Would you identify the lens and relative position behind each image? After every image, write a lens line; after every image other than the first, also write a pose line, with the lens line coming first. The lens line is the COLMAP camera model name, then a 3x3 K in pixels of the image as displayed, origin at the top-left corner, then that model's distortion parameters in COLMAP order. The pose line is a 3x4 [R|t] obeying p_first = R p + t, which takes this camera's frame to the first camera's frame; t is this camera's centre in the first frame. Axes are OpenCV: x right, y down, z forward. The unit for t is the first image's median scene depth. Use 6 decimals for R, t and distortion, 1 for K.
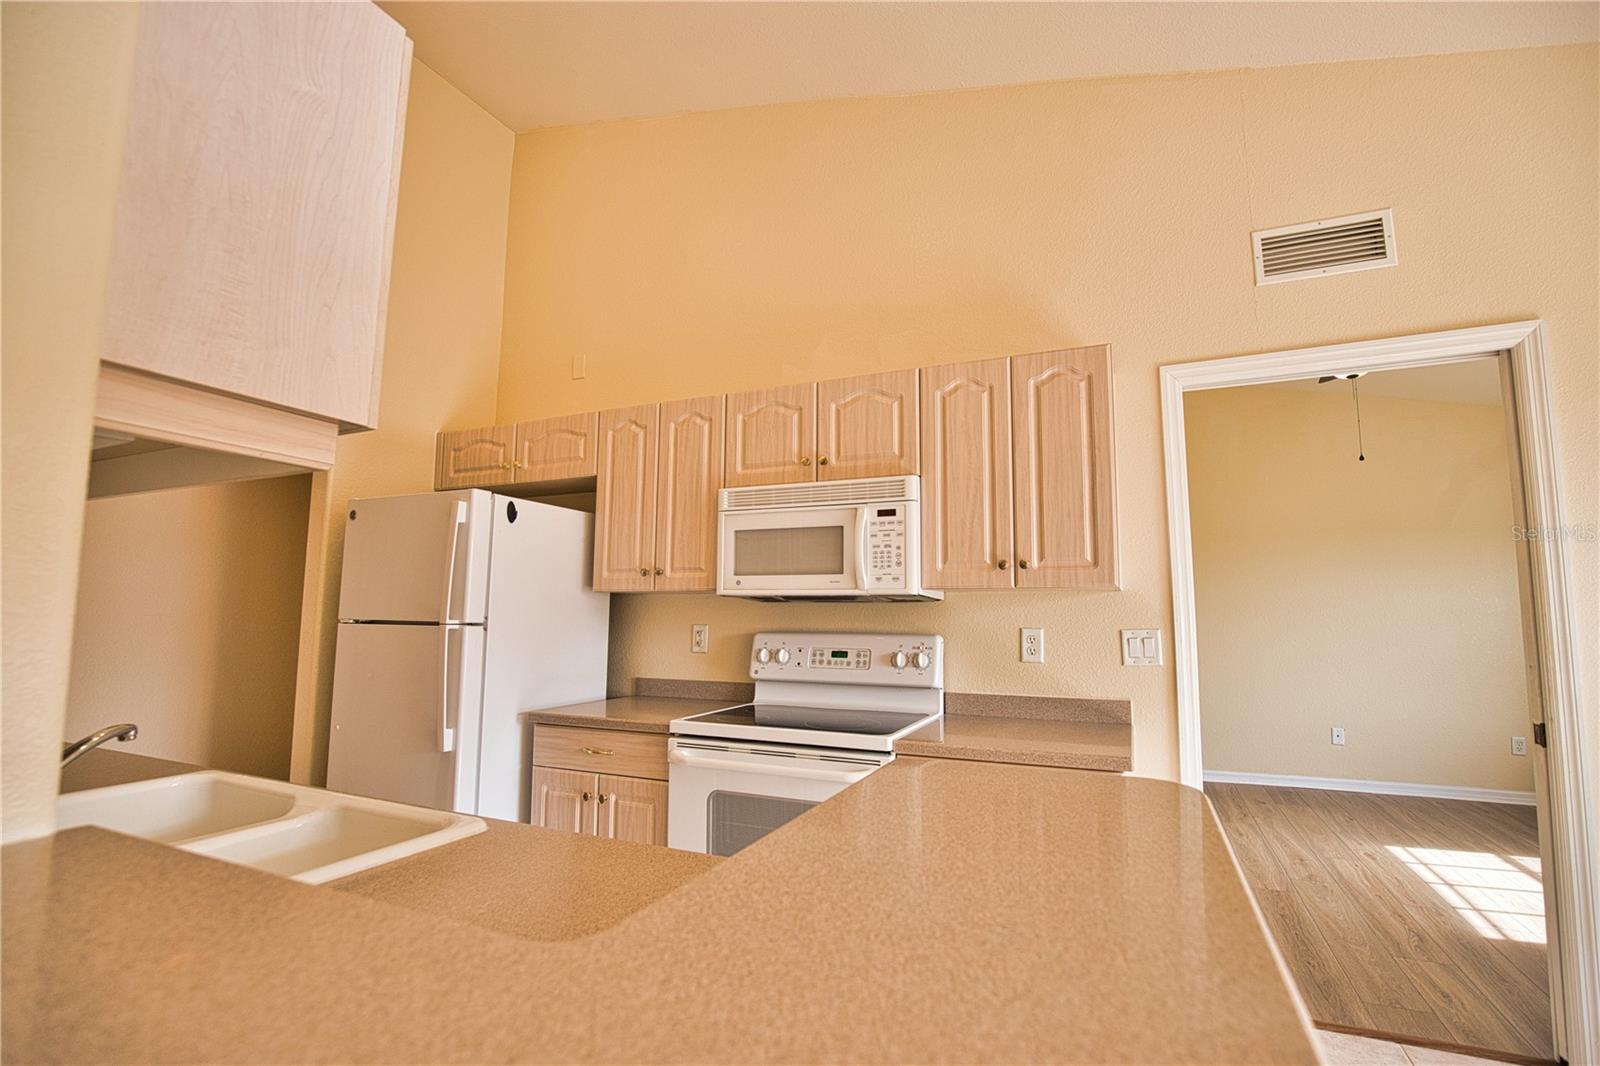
lens RADIAL K [[732.1, 0, 808.8], [0, 732.1, 540.9], [0, 0, 1]] dist [-0.035579, 0.007287]
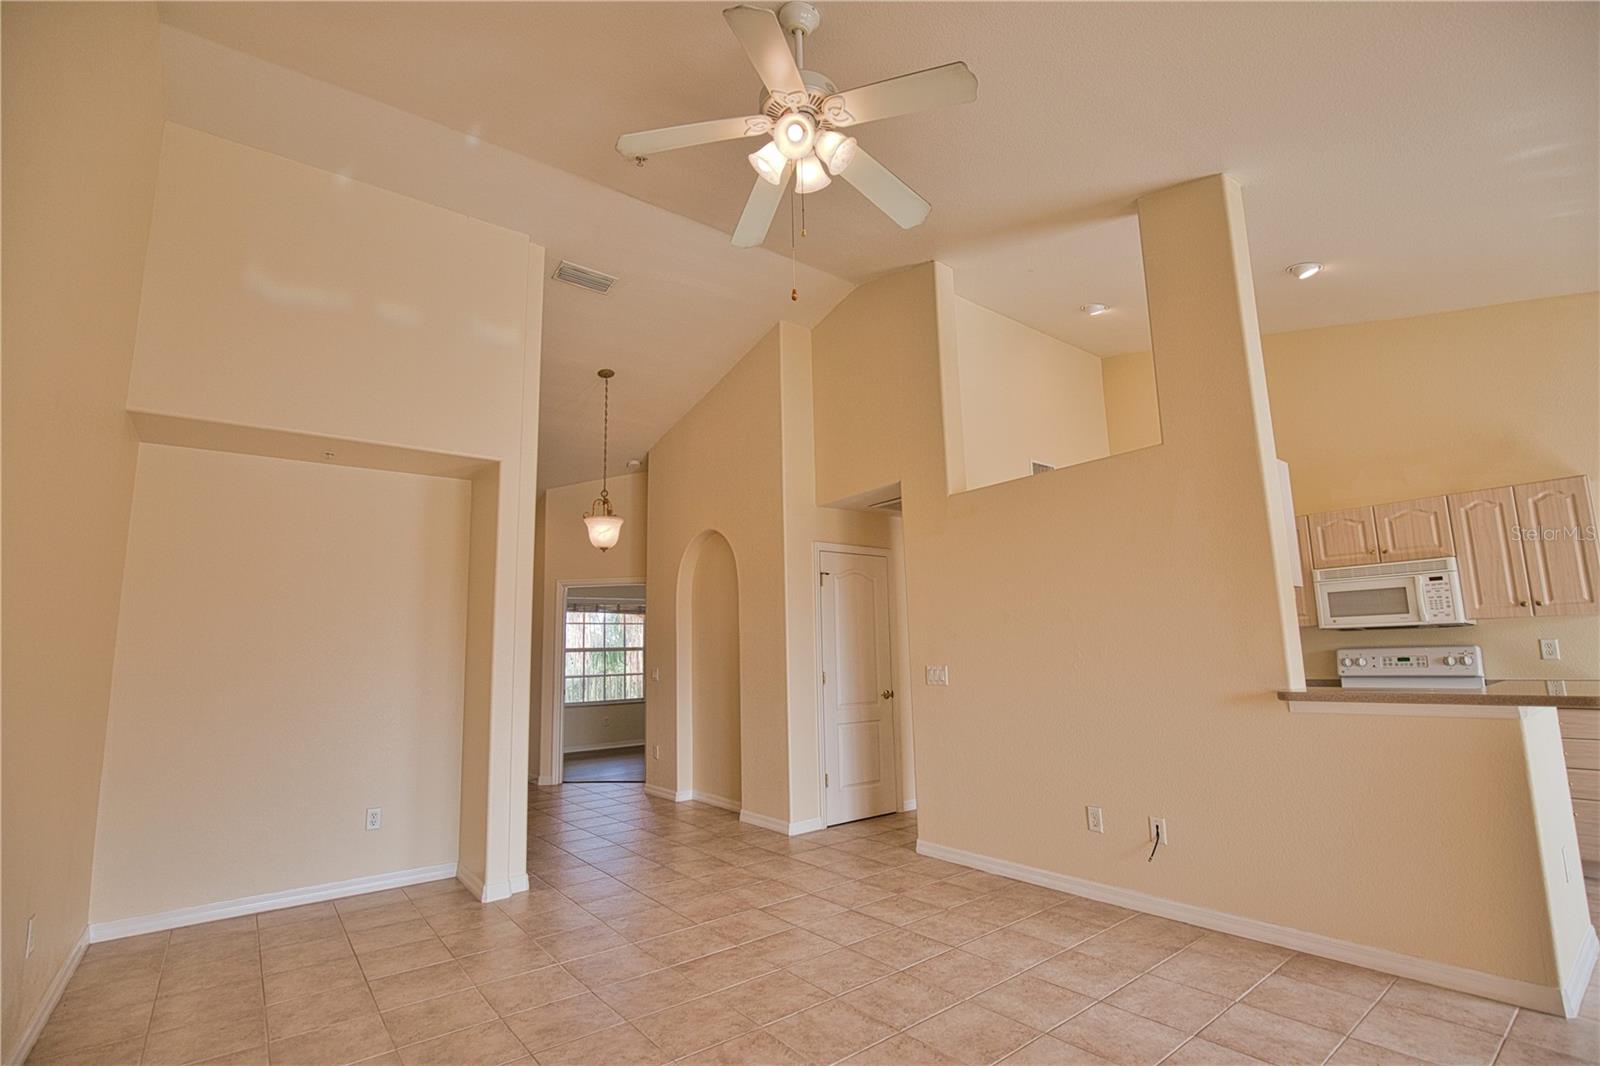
lens RADIAL K [[732.1, 0, 808.8], [0, 732.1, 540.9], [0, 0, 1]] dist [-0.035579, 0.007287]
pose [[0.884940, -0.099347, -0.454985, -0.434906], [0.077591, 0.994778, -0.066299, -0.128954], [0.459196, 0.023368, 0.888027, -1.239050]]
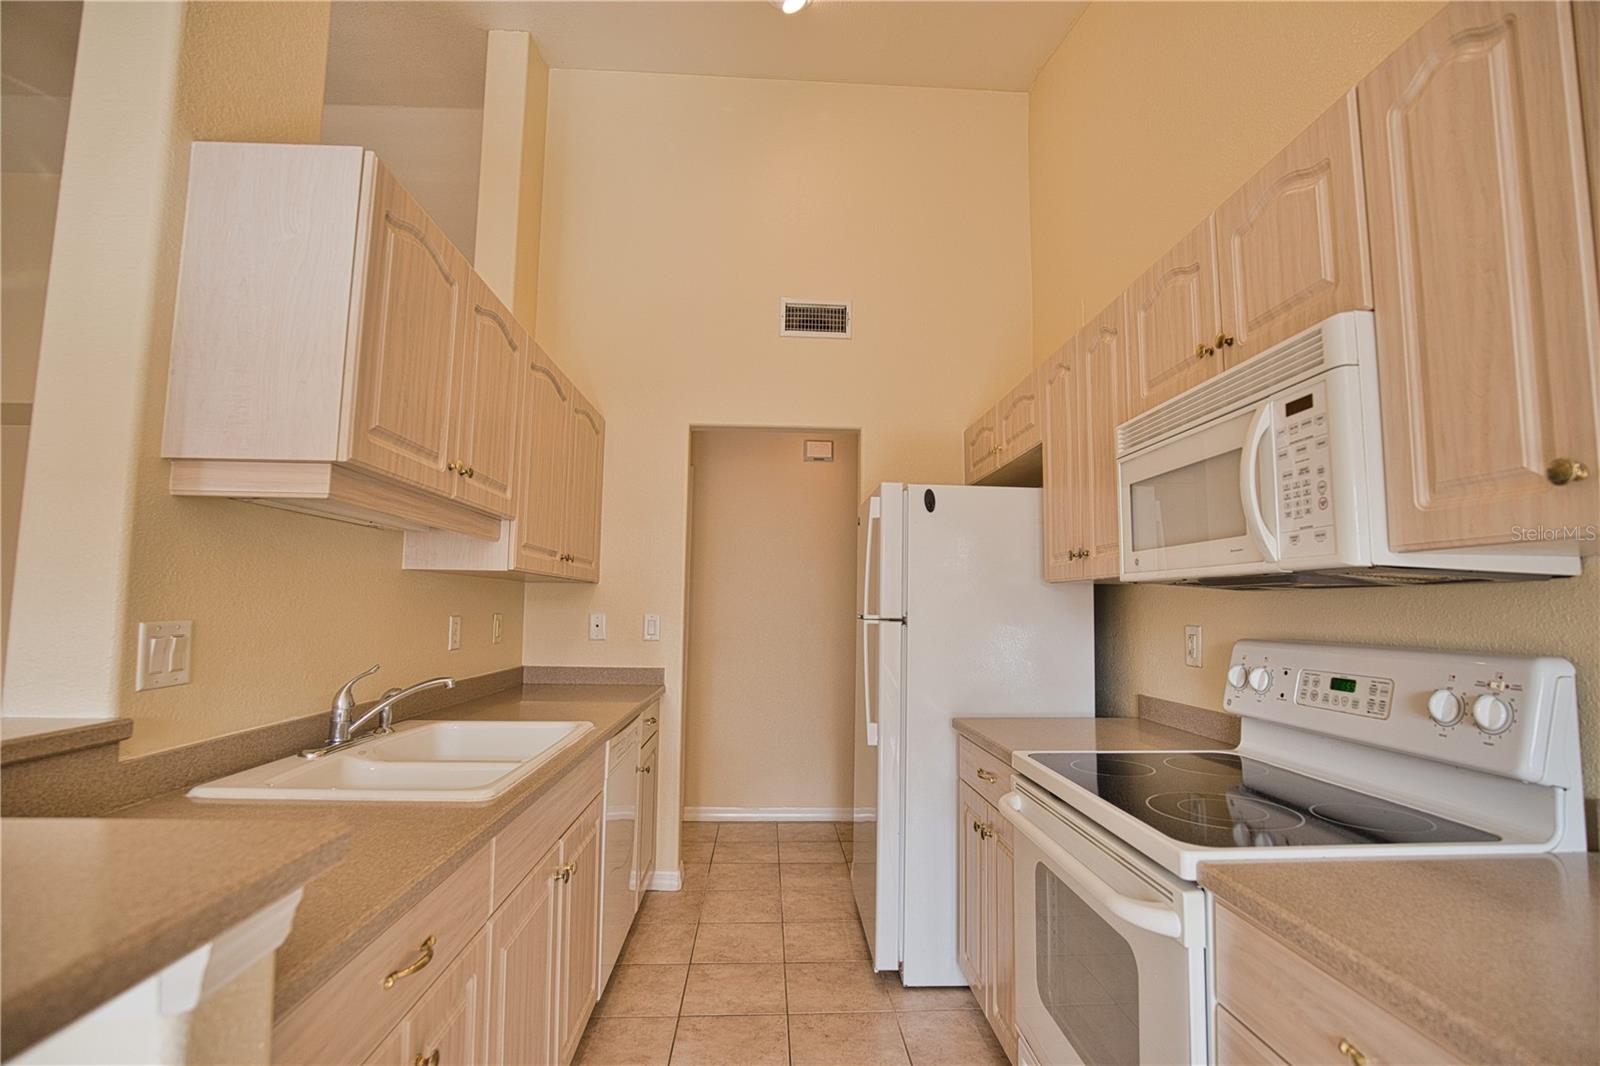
lens RADIAL K [[732.1, 0, 808.8], [0, 732.1, 540.9], [0, 0, 1]] dist [-0.035579, 0.007287]
pose [[0.450478, -0.081232, -0.889084, 0.368922], [0.081052, 0.995461, -0.049883, 0.048834], [0.889101, -0.049591, 0.455017, 0.454304]]
